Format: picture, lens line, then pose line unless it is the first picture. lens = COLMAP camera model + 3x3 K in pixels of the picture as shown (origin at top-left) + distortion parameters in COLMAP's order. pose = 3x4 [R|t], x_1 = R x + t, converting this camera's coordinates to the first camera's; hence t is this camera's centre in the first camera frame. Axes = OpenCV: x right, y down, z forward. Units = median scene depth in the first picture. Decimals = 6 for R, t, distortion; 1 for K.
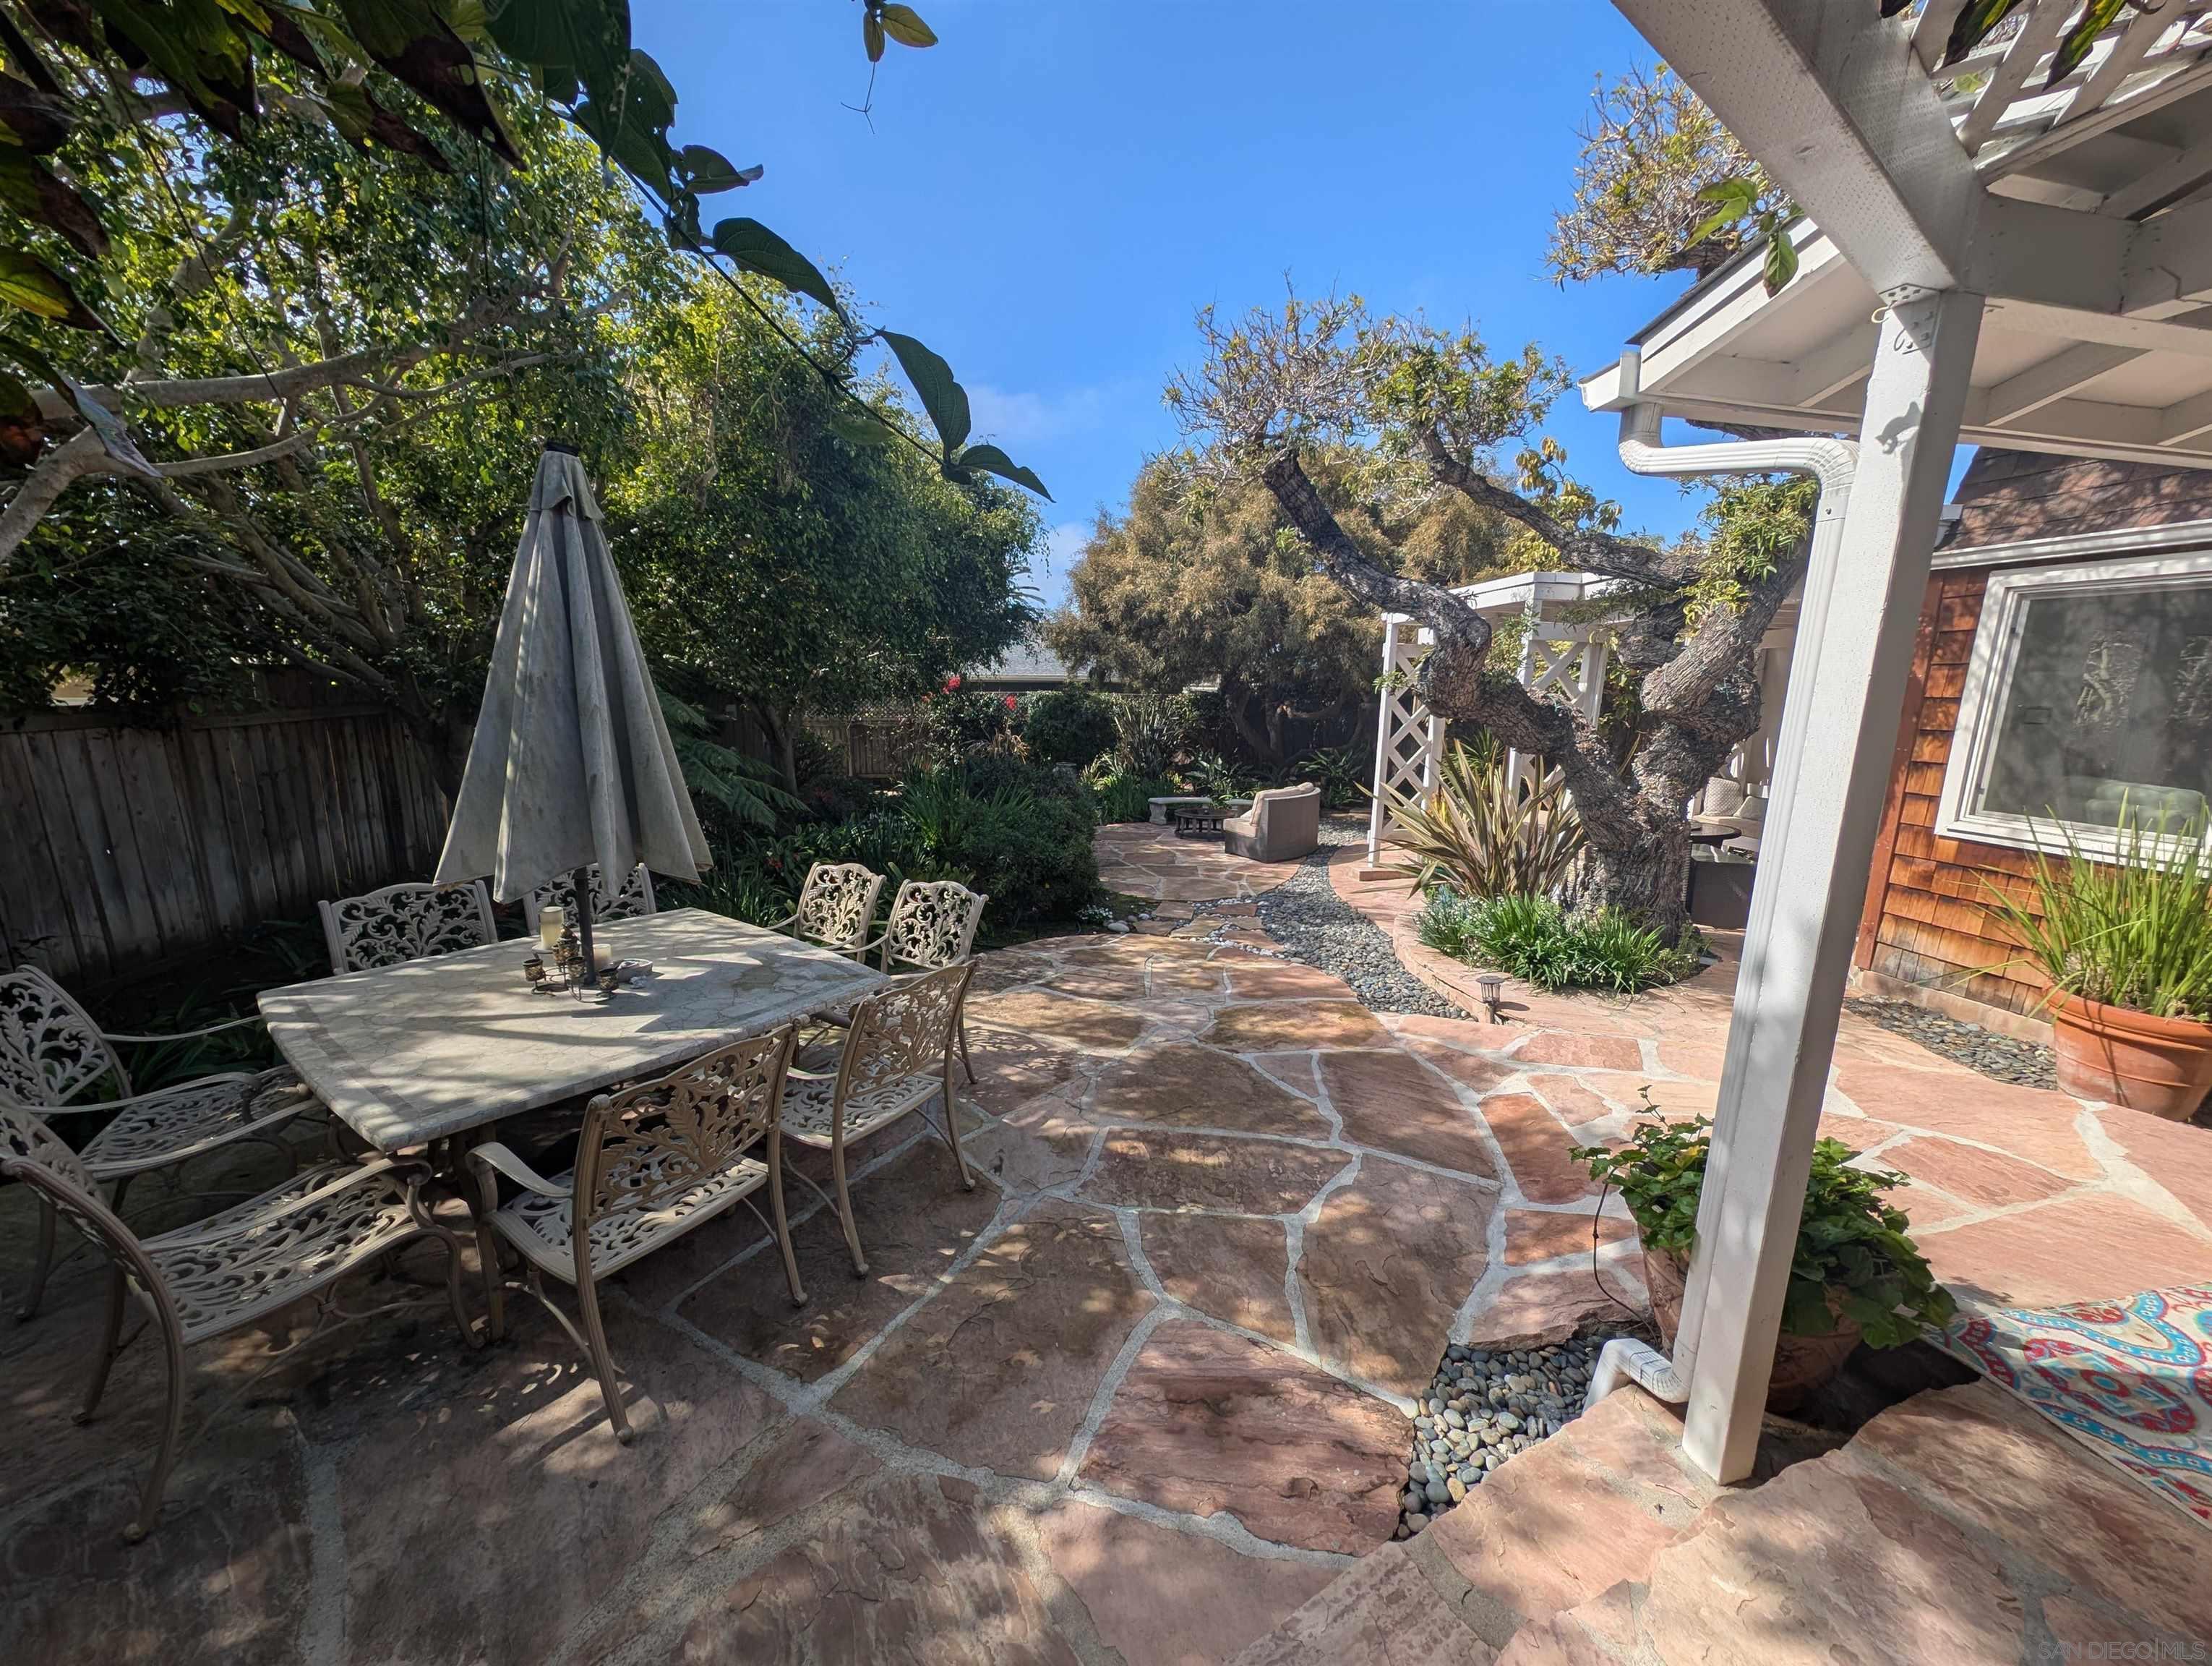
lens RADIAL K [[772.0, 0, 1106.0], [0, 772.0, 833.0], [0, 0, 1]] dist [0.000064, 0.000008]
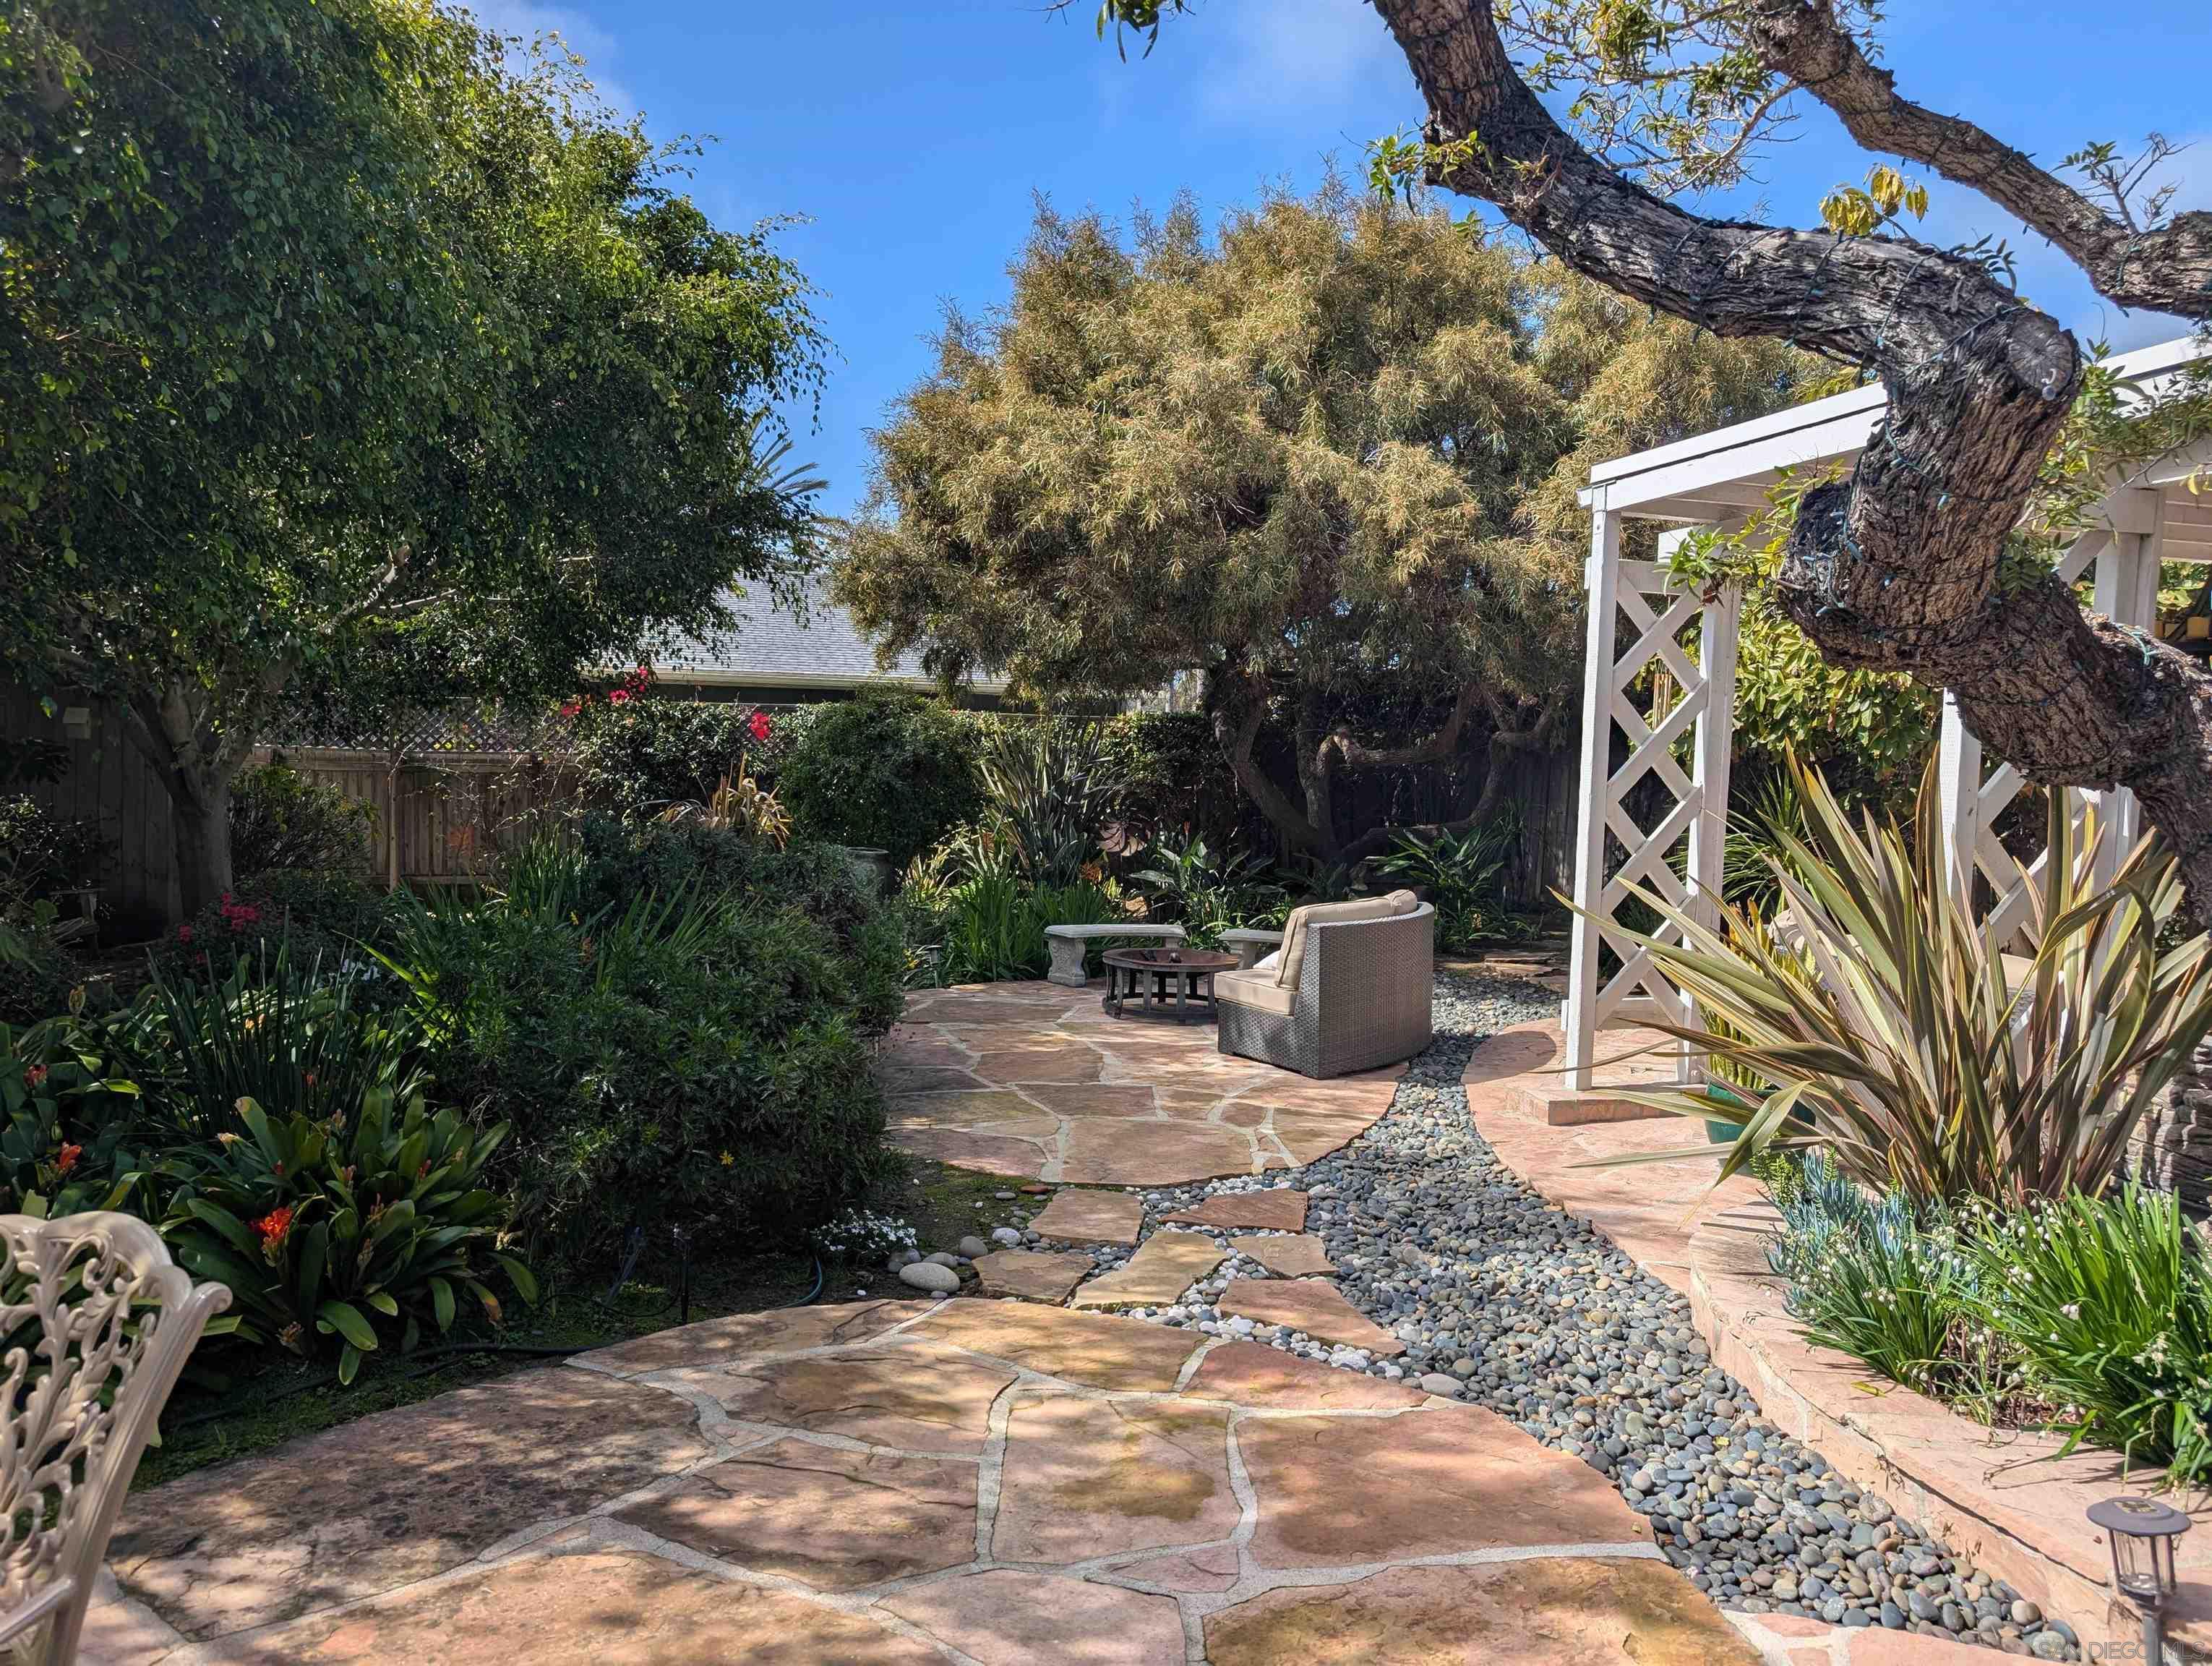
lens RADIAL K [[1569.8, 0, 1106.0], [0, 1569.8, 833.0], [0, 0, 1]] dist [0.003747, -0.002132]
pose [[0.996366, 0.008509, 0.084747, 0.016032], [0.000777, 0.994048, -0.108944, -0.000487], [-0.085169, 0.108614, 0.990429, 0.120370]]
